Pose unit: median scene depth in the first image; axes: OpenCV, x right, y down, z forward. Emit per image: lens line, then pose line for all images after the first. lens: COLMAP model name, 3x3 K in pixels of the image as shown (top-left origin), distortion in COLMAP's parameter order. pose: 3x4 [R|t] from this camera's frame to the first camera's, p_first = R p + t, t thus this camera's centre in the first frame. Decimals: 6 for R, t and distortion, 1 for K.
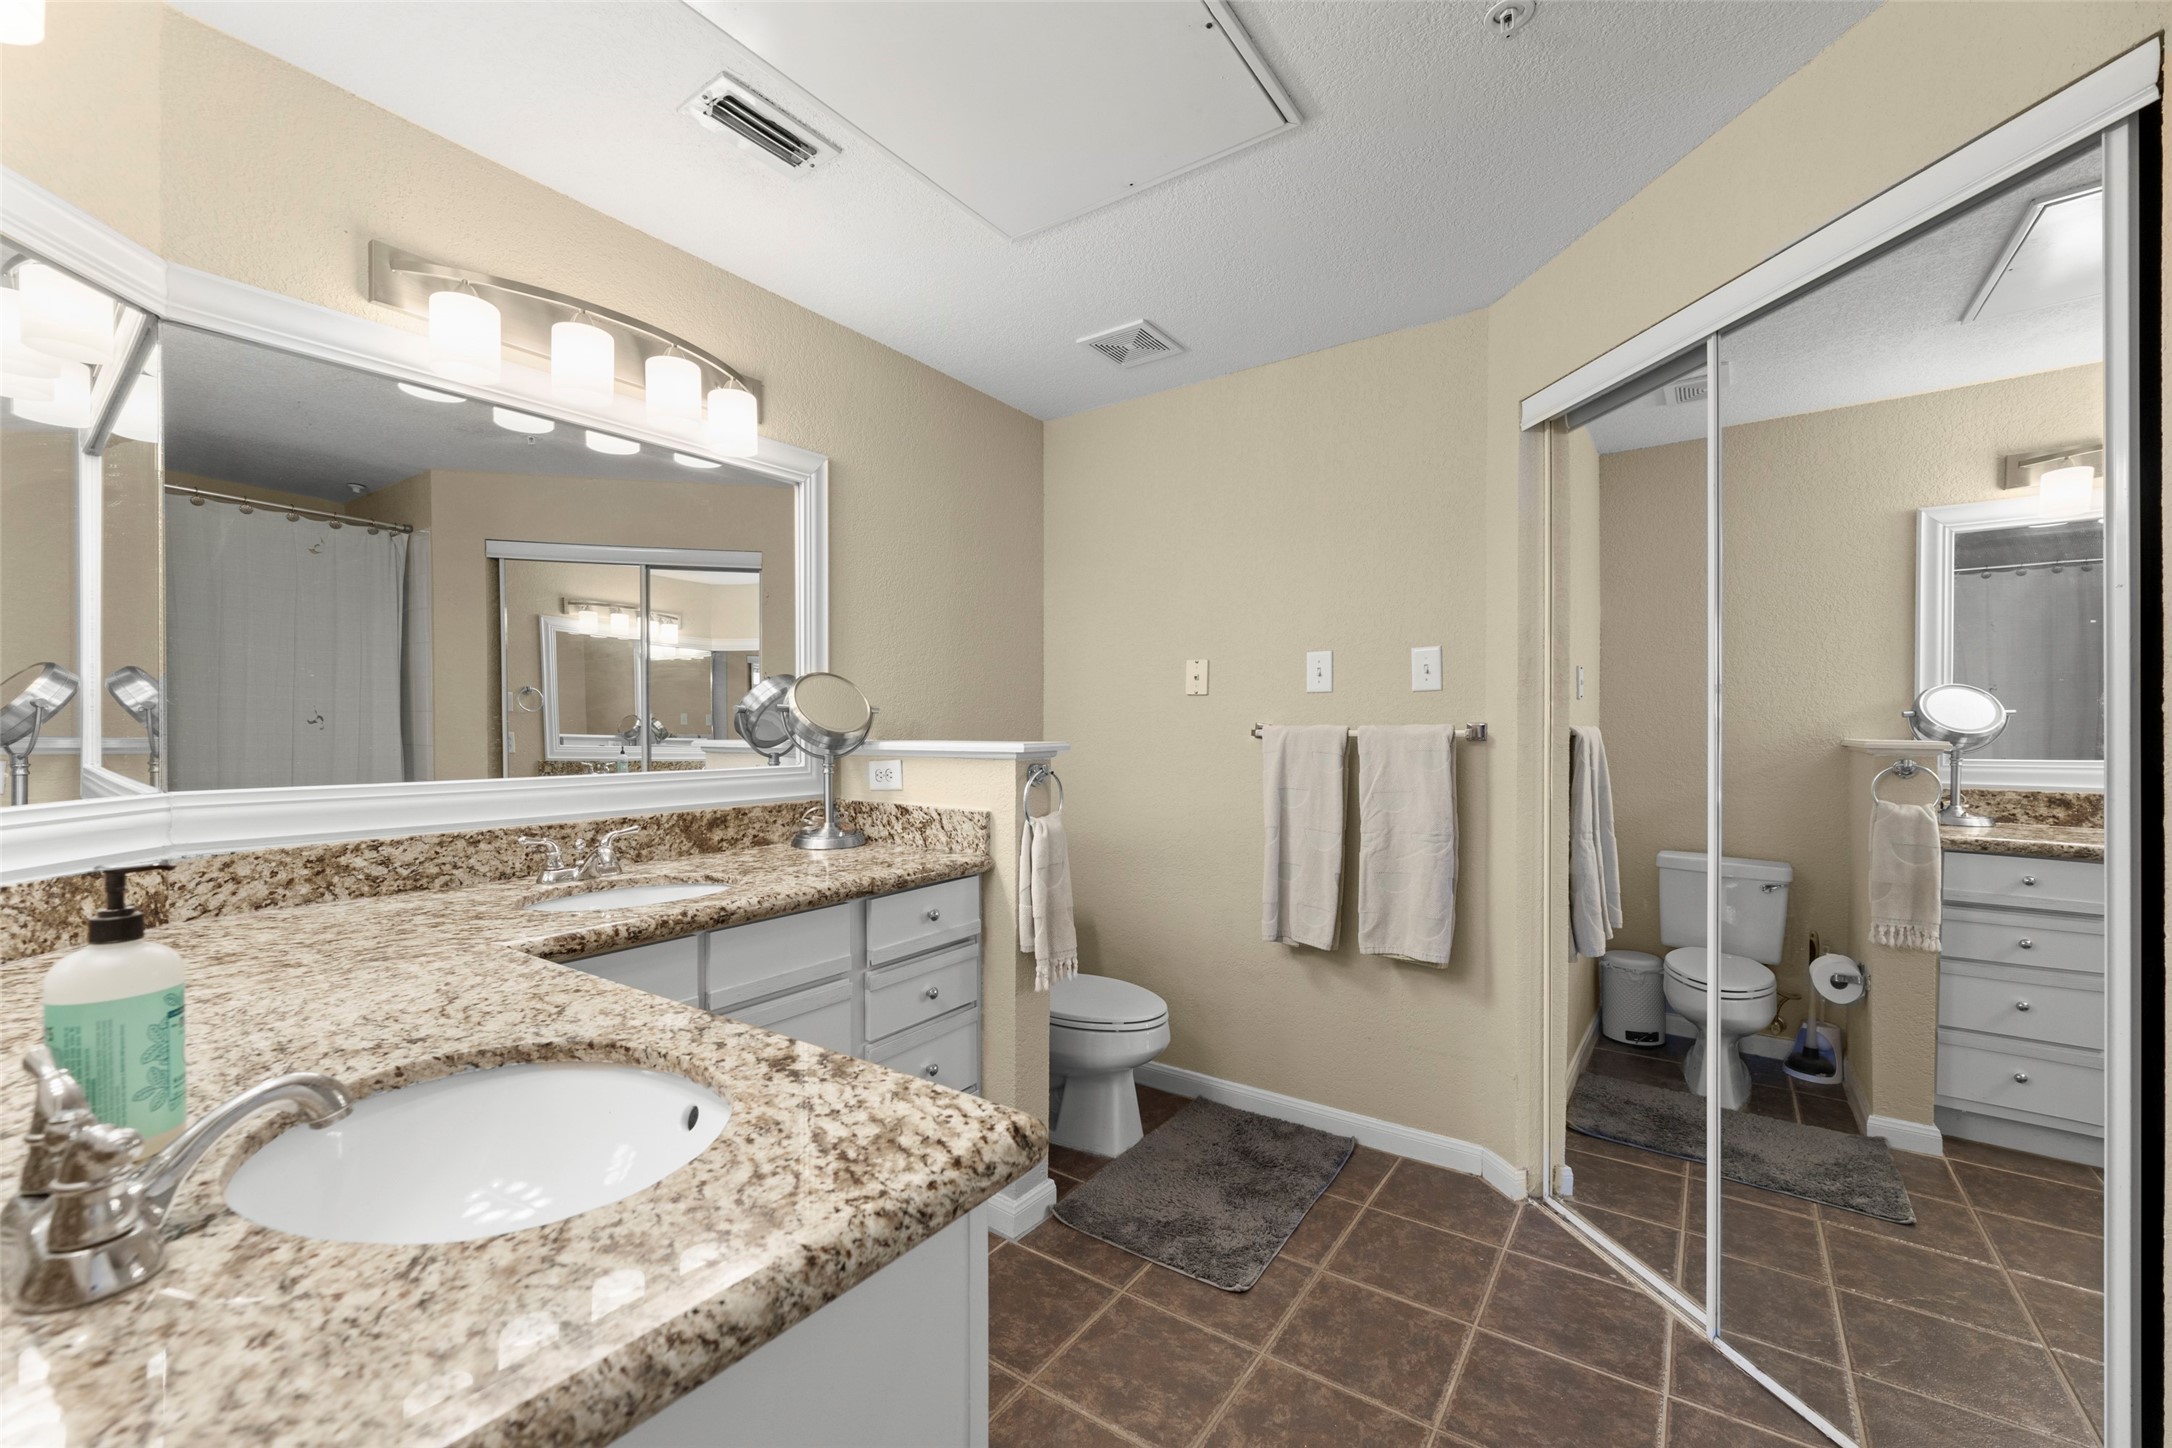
lens RADIAL K [[889.4, 0, 1080.1], [0, 889.4, 731.8], [0, 0, 1]] dist [0.000525, 0.000282]
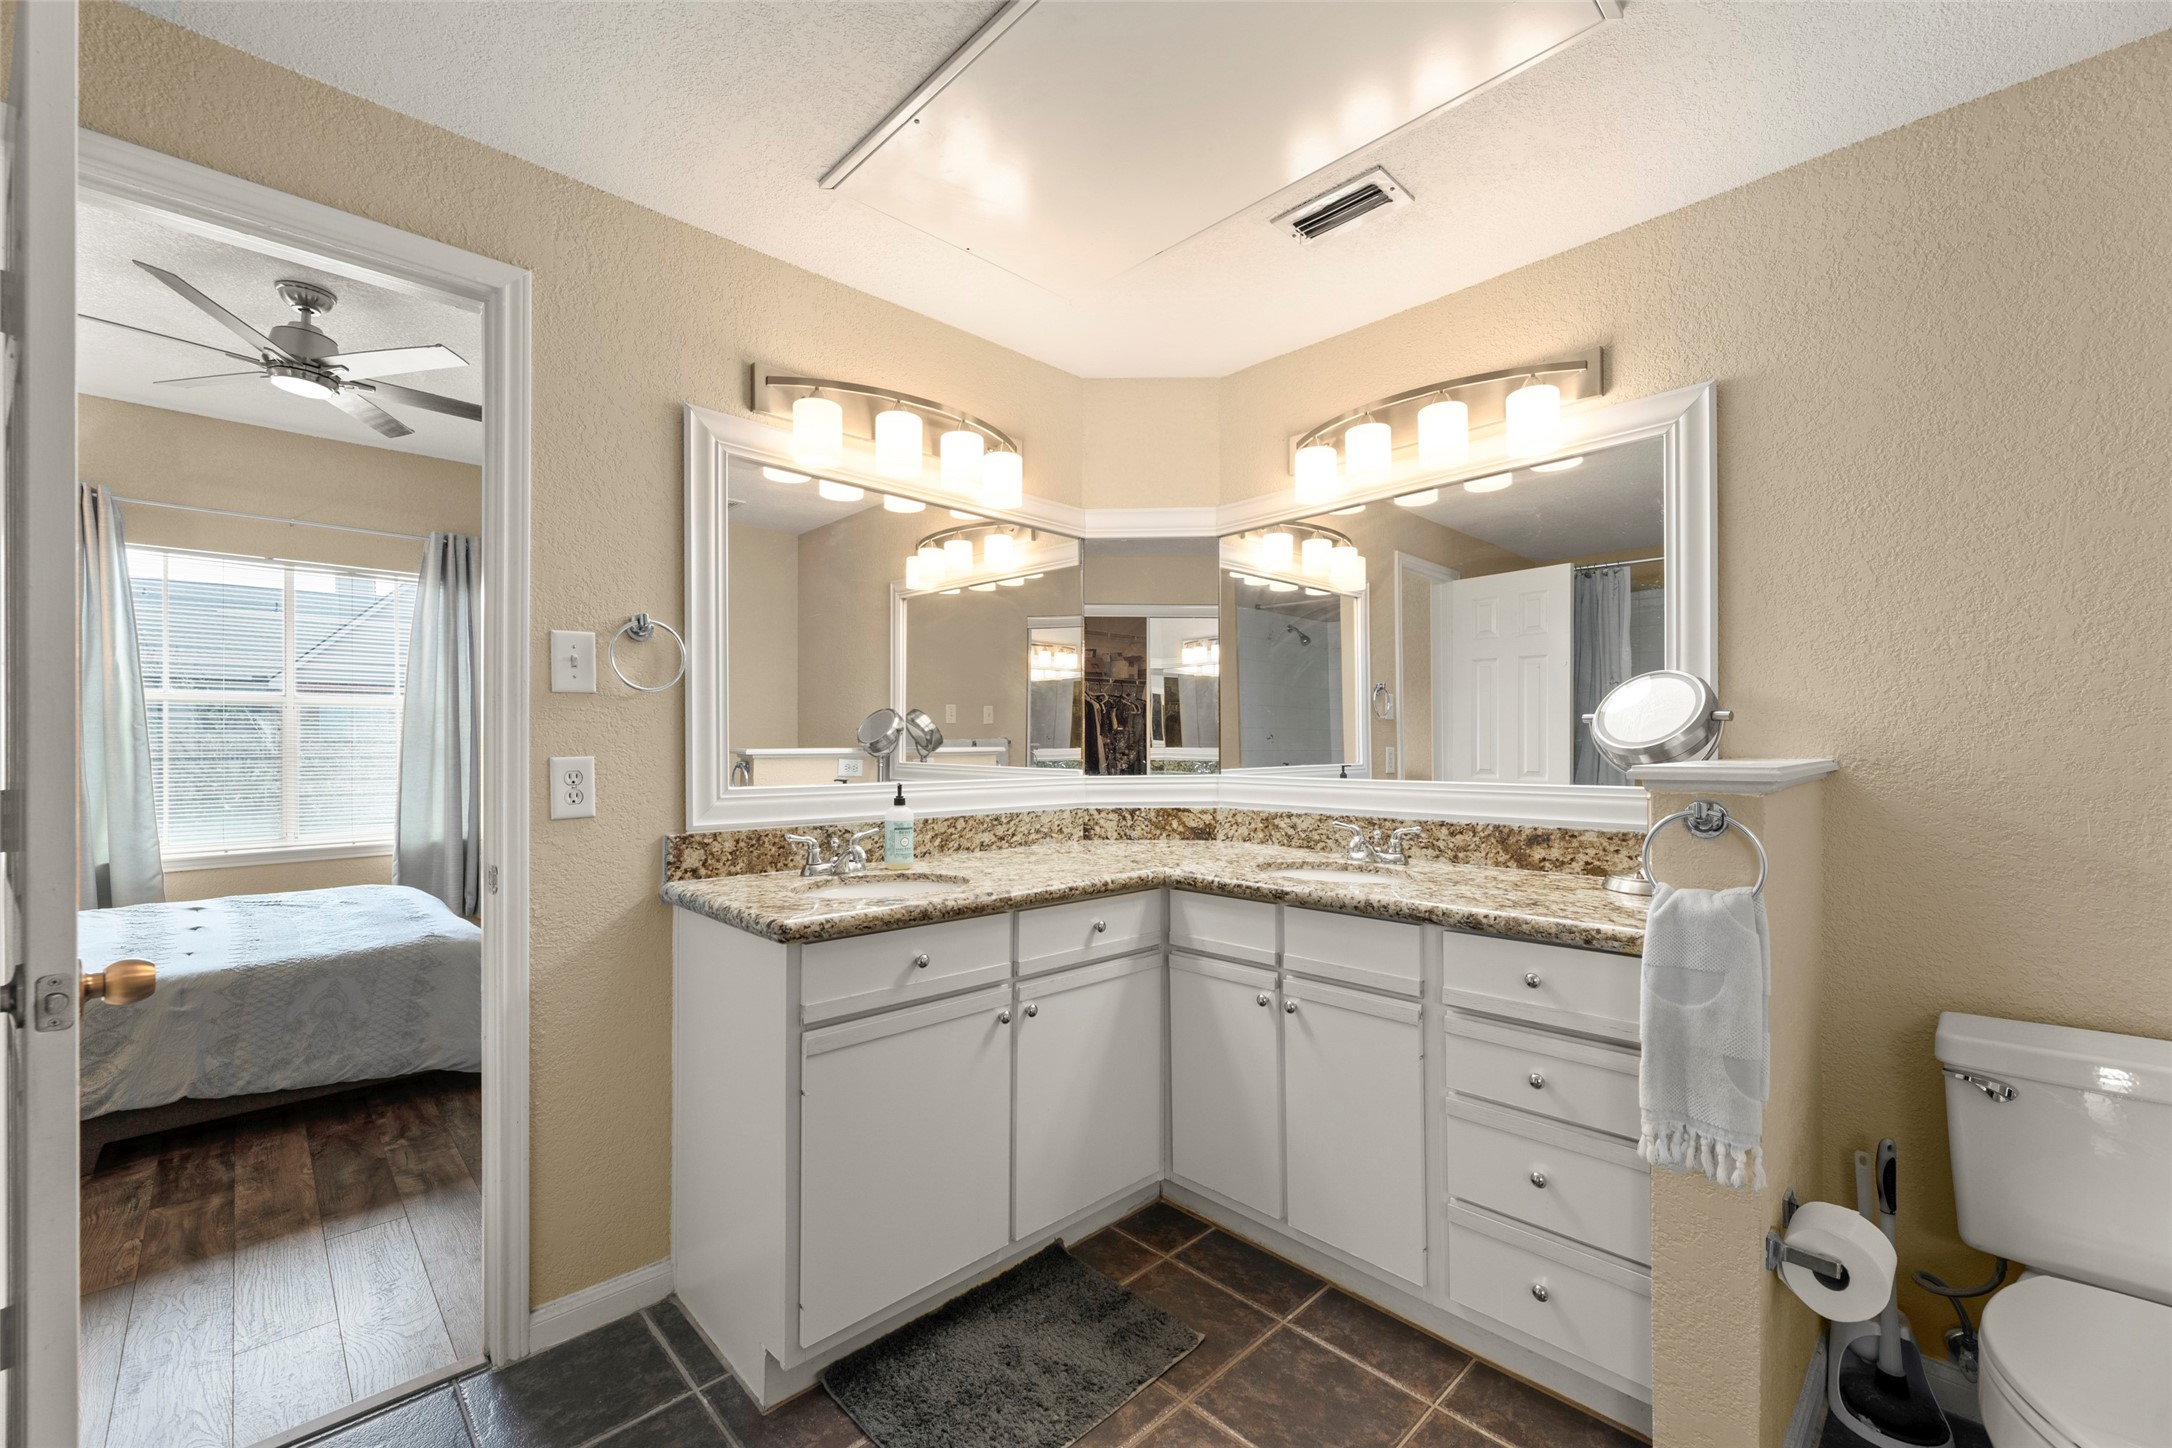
lens RADIAL K [[889.4, 0, 1080.1], [0, 889.4, 731.8], [0, 0, 1]] dist [0.000525, 0.000282]
pose [[-0.186095, -0.005707, -0.982515, 0.813839], [-0.000382, 0.999983, -0.005737, -0.012055], [0.982532, -0.000693, -0.186094, 0.894285]]
